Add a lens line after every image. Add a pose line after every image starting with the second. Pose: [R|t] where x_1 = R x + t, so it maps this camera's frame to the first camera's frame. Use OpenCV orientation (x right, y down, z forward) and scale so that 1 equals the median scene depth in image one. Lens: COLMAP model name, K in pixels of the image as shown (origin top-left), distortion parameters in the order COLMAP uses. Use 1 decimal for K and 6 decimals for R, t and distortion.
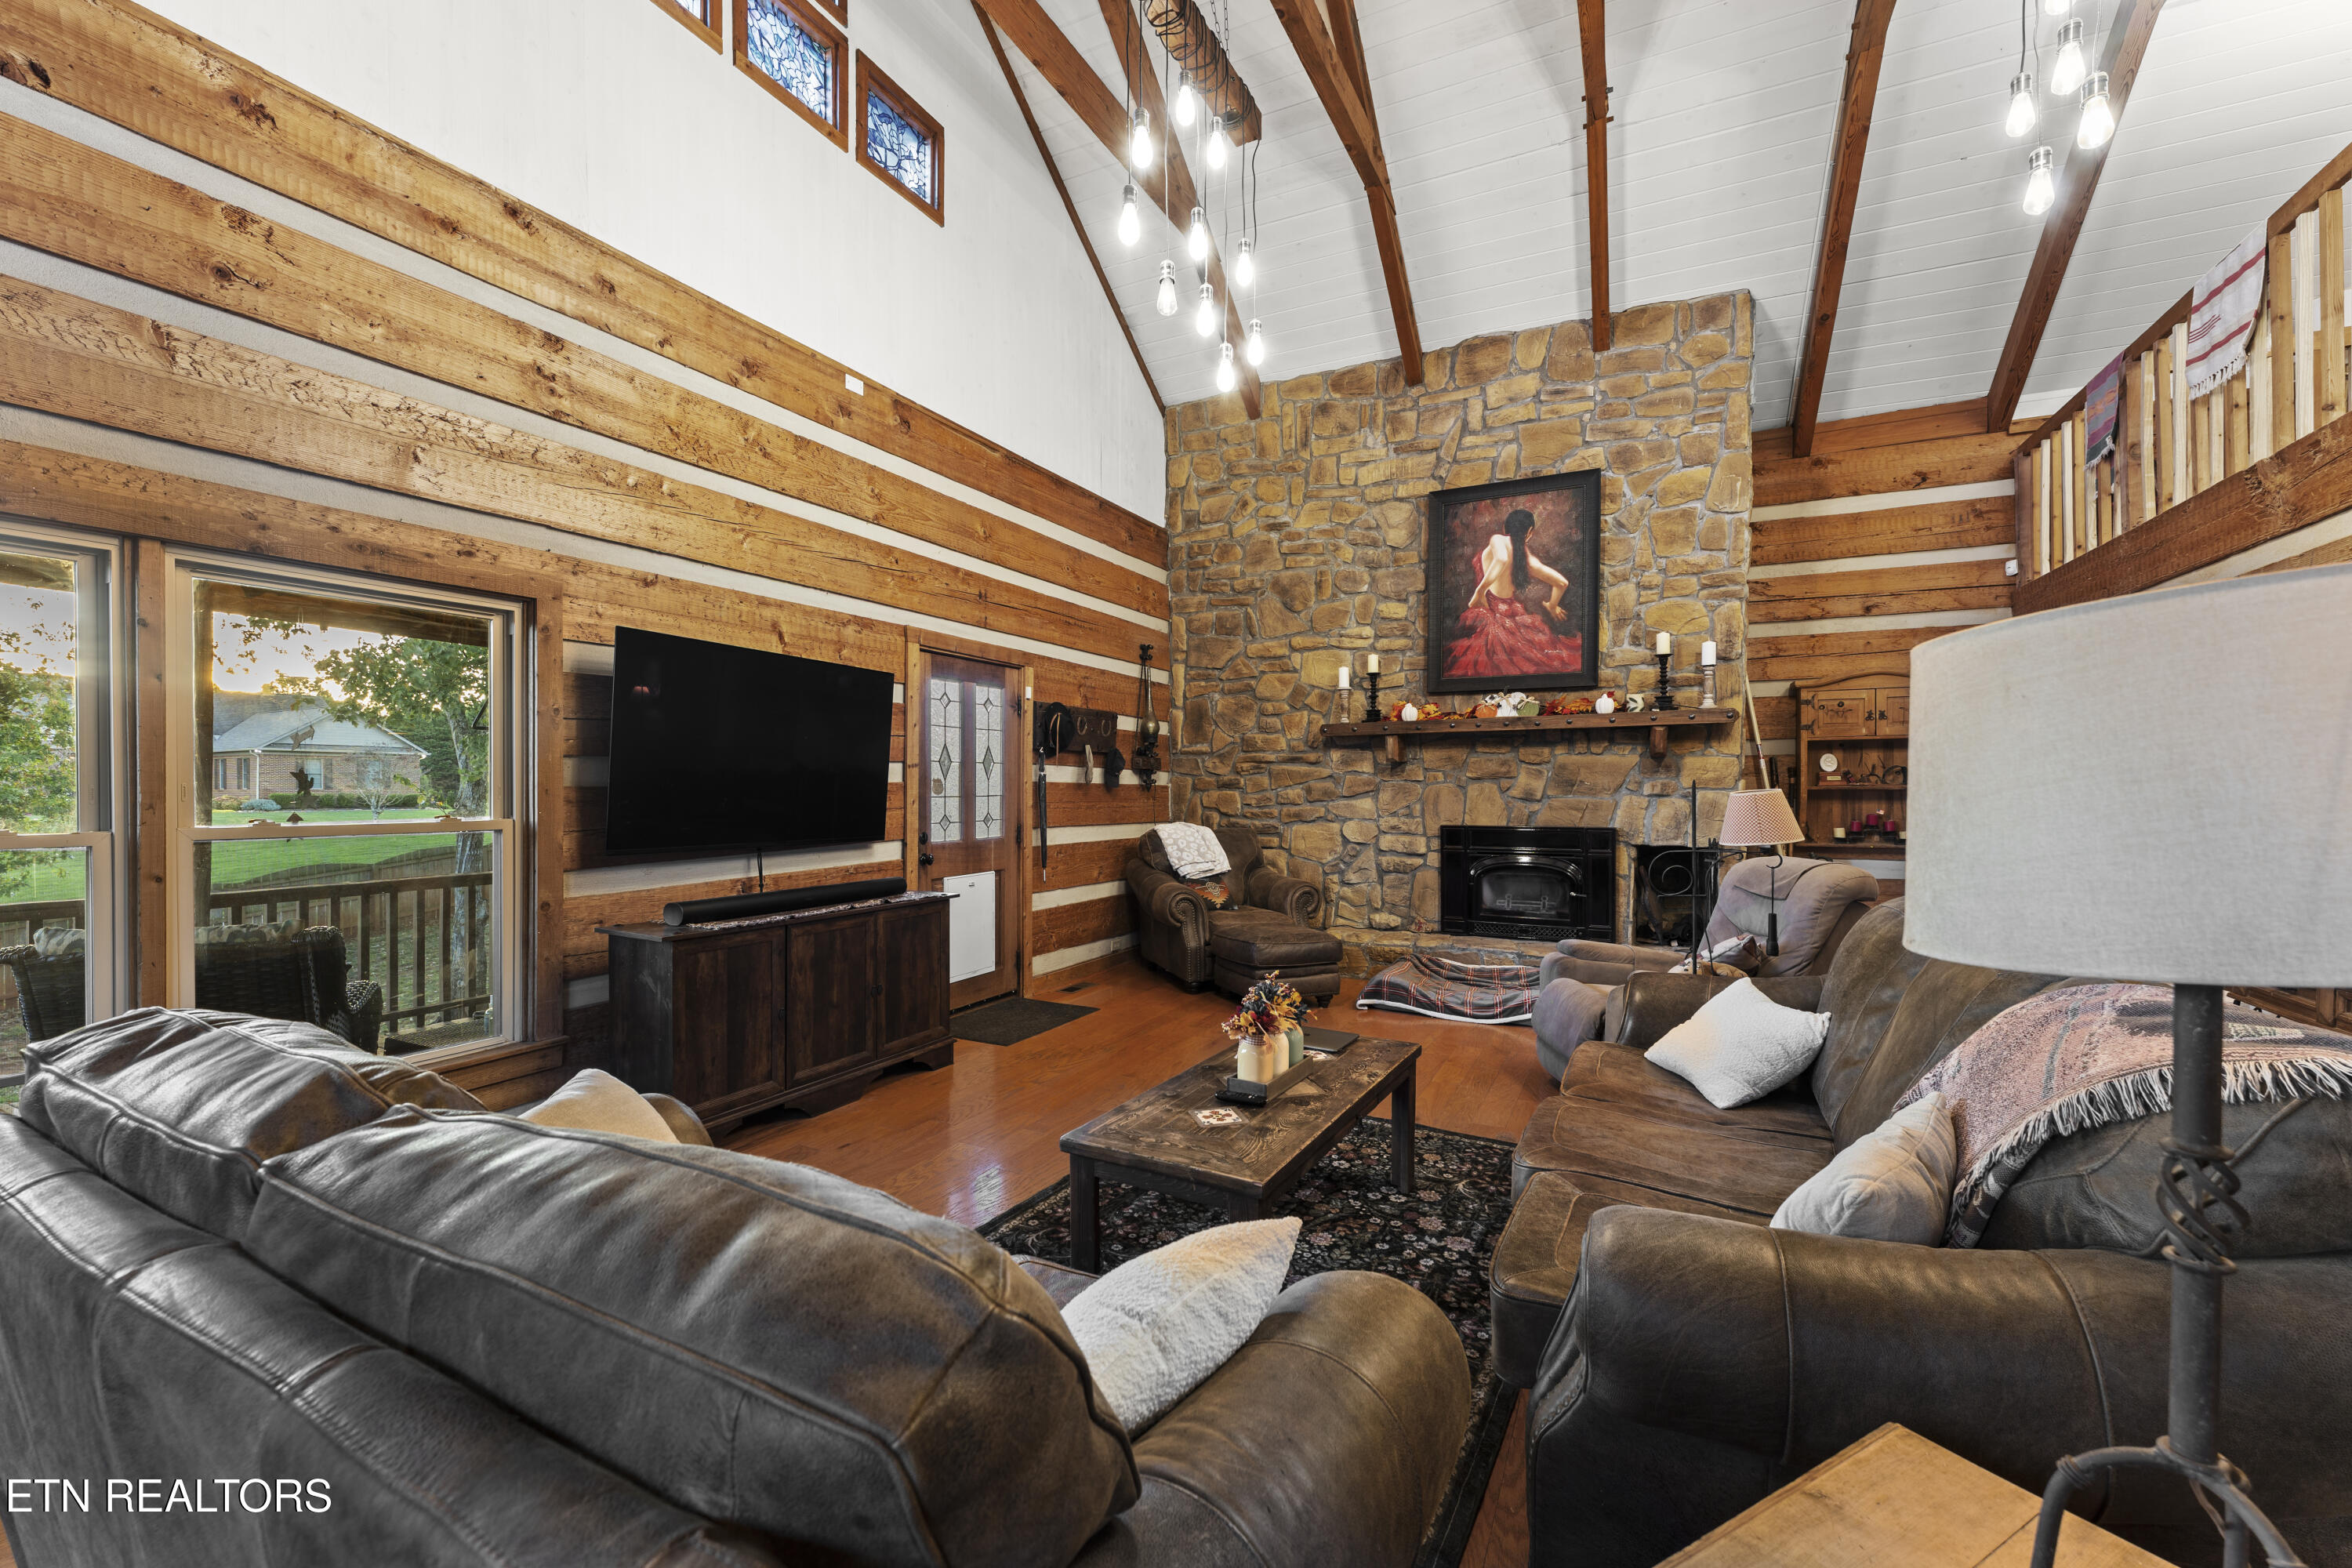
lens RADIAL K [[935.2, 0, 1178.4], [0, 935.2, 791.5], [0, 0, 1]] dist [0.000521, 0.000002]
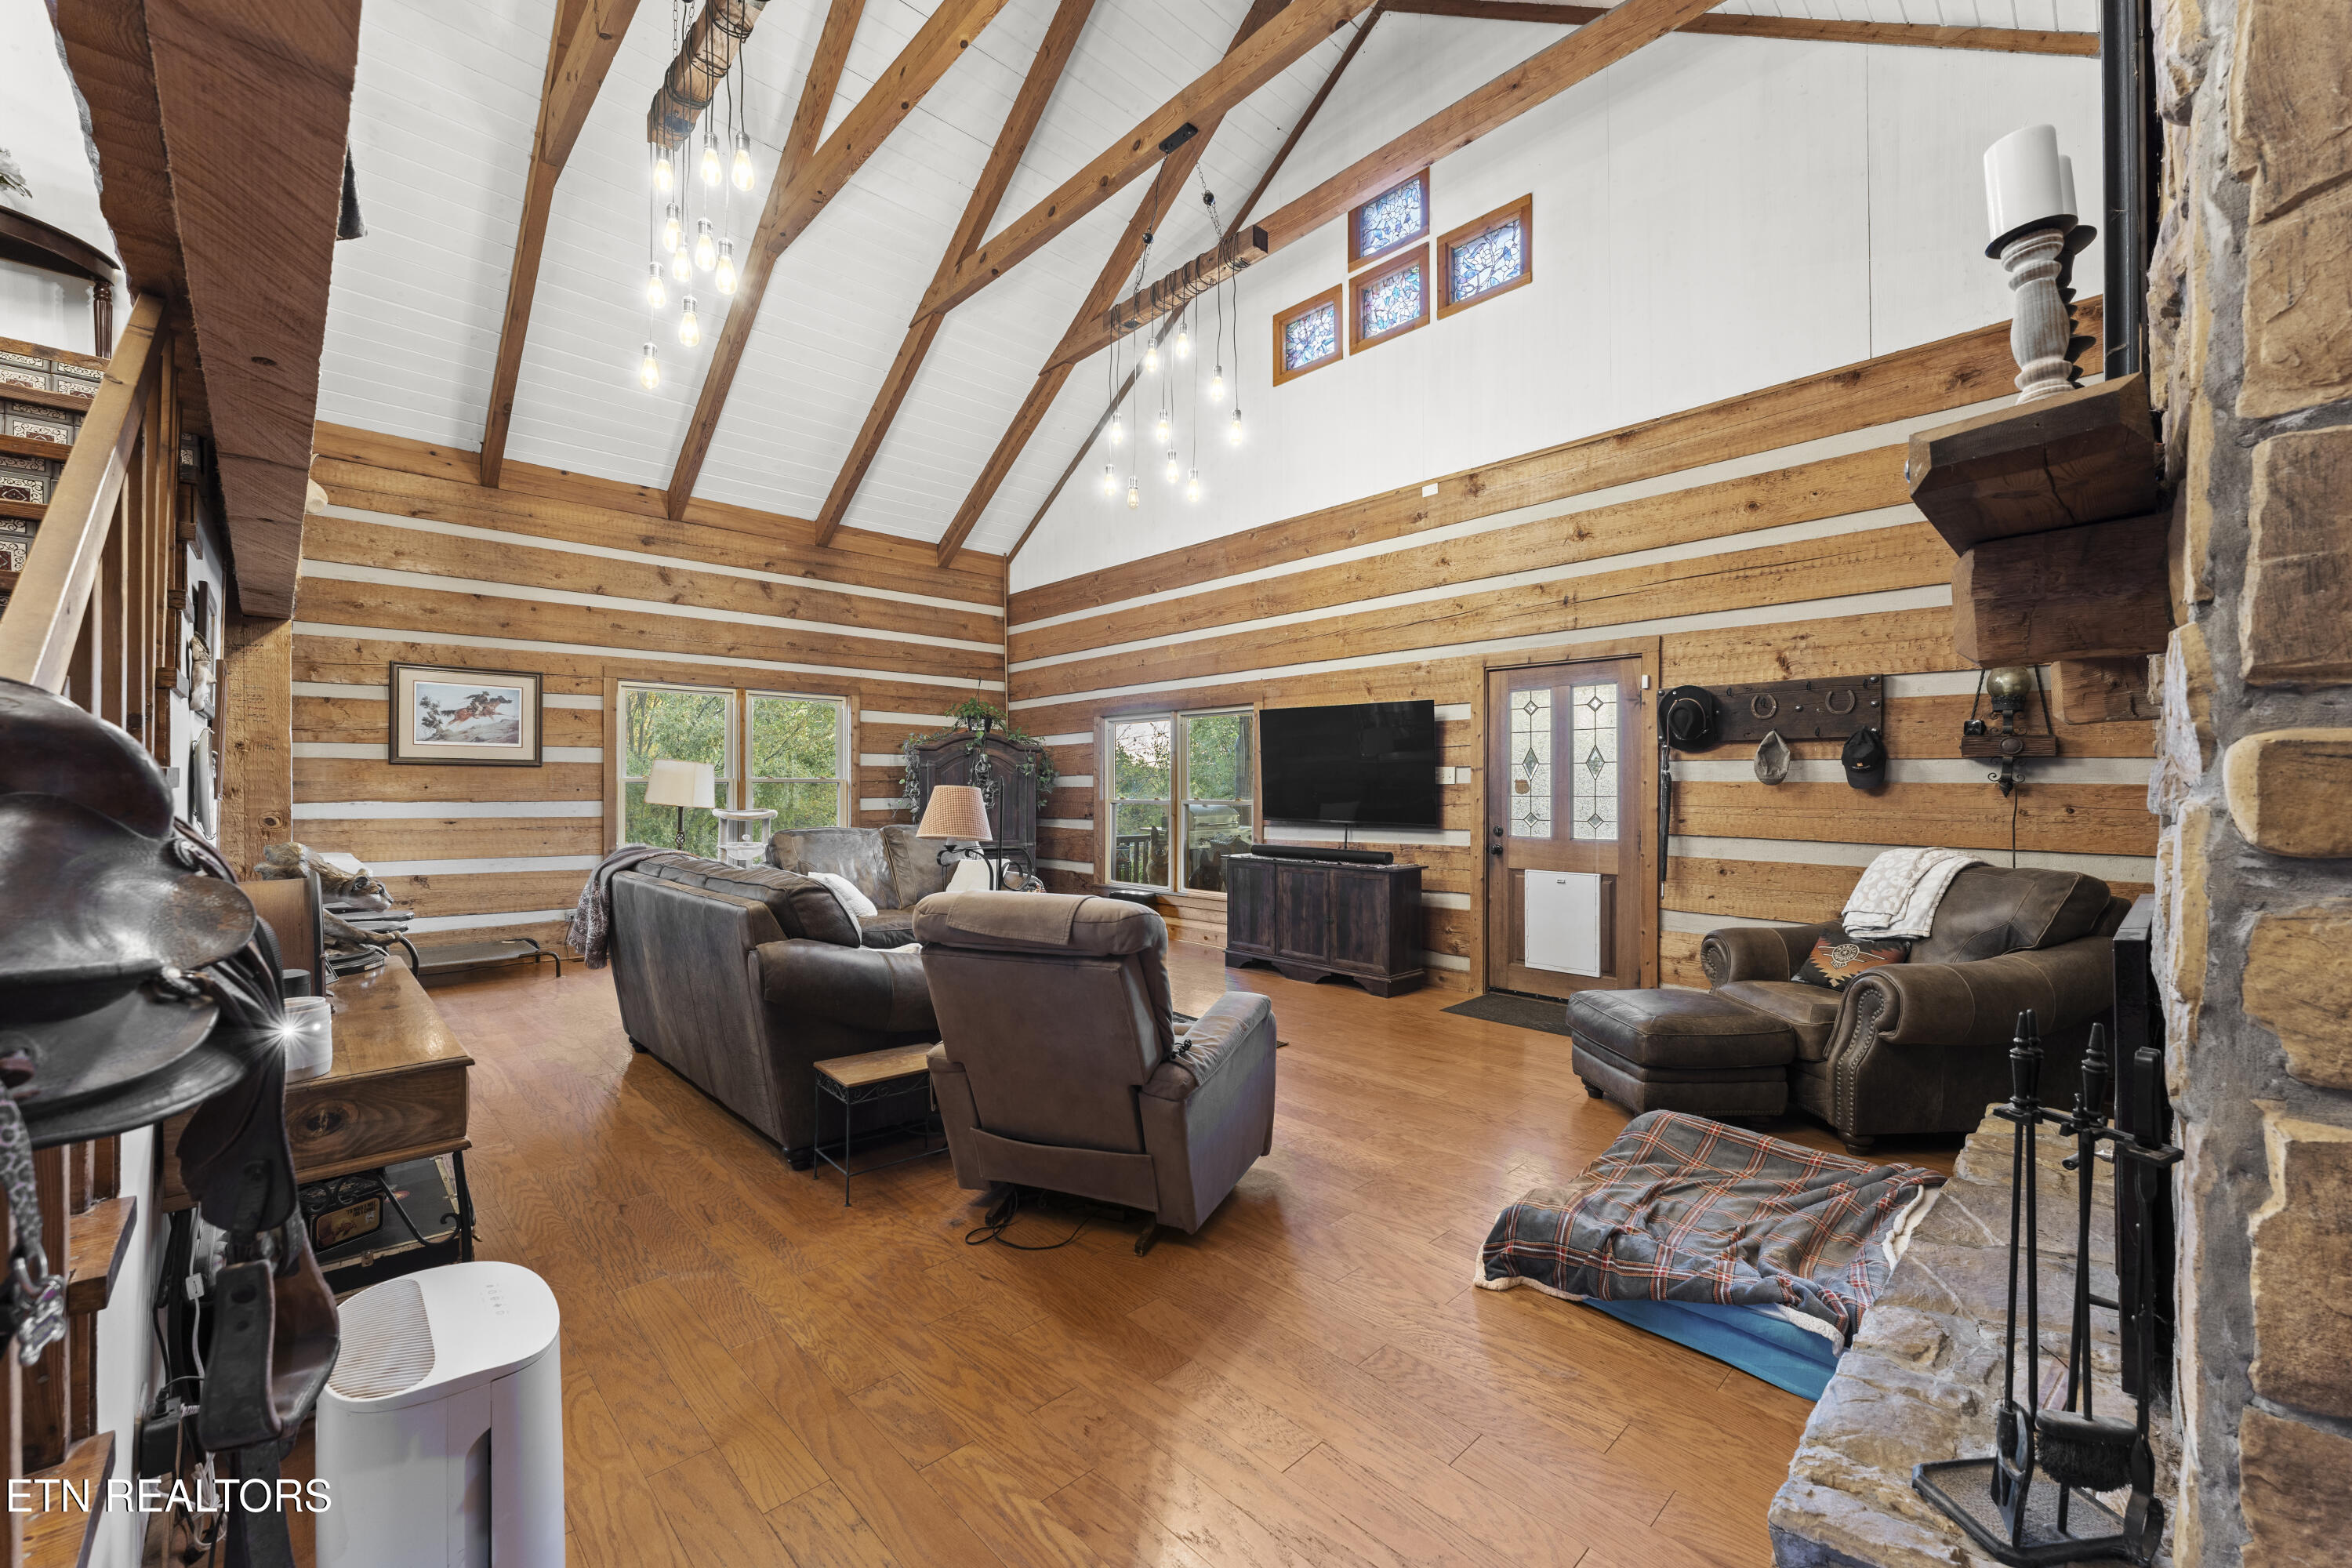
lens RADIAL K [[935.2, 0, 1178.9], [0, 935.2, 777.6], [0, 0, 1]] dist [0.000521, 0.000002]
pose [[-0.313147, -0.010812, -0.949643, 0.911709], [-0.007953, 0.999930, -0.008761, -0.003162], [0.949671, 0.004809, -0.313211, 0.938847]]
